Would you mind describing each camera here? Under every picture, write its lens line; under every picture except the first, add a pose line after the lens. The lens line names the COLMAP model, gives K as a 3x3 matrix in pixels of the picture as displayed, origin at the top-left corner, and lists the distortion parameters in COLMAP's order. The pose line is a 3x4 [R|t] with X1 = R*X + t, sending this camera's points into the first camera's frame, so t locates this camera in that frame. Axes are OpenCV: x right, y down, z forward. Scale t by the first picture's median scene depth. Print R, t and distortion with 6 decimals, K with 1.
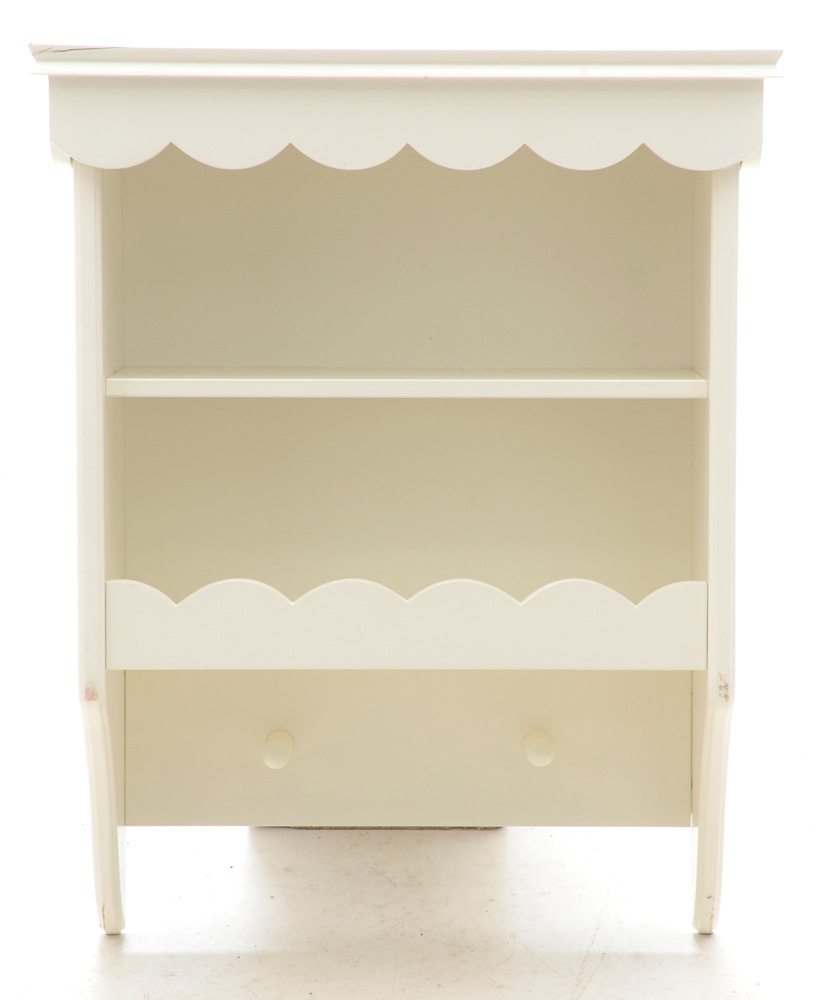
lens RADIAL K [[3247.9, 0, 412.3], [0, 3247.9, 501.6], [0, 0, 1]] dist [0.245241, 0.000000]
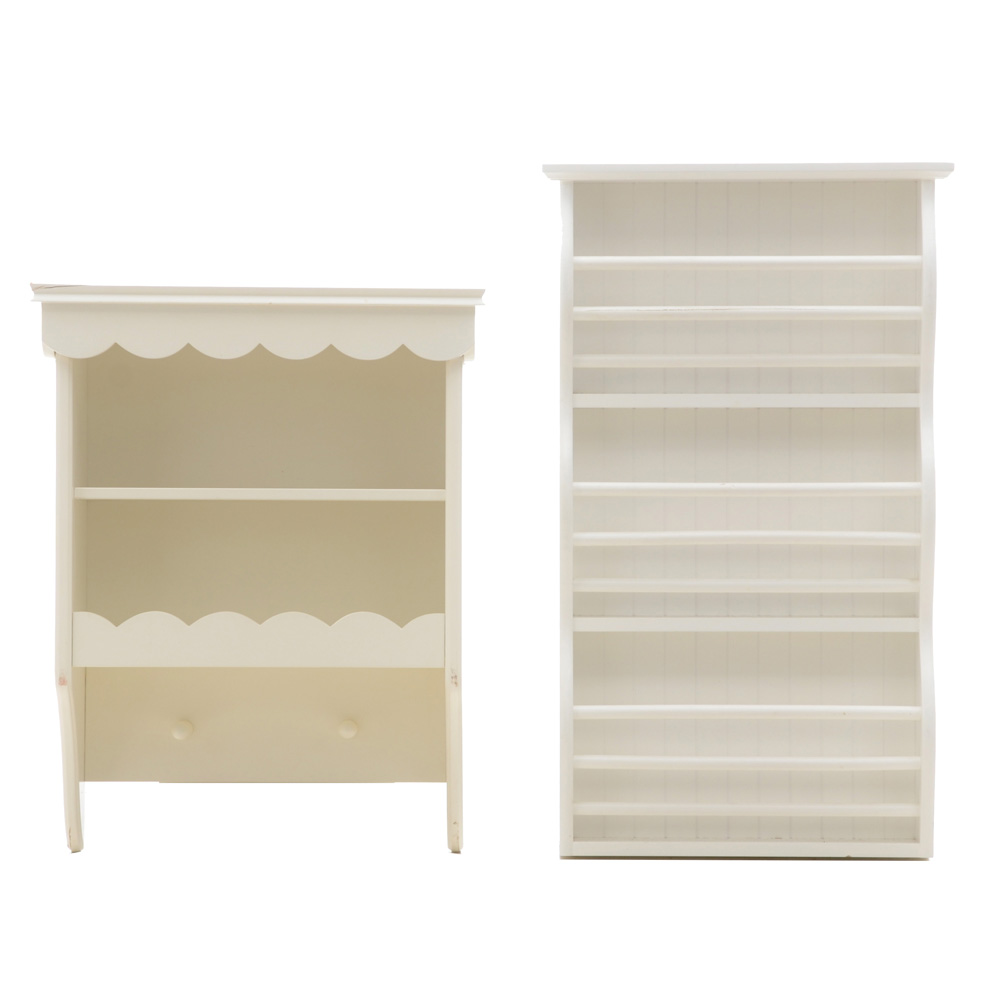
lens RADIAL K [[3710.7, 0, 499.8], [0, 3710.7, 496.8], [0, 0, 1]] dist [0.151676, 0.000000]
pose [[0.999884, 0.003352, 0.014864, 0.089972], [-0.002154, 0.996805, -0.079842, 0.114084], [-0.015084, 0.079801, 0.996697, -0.845608]]
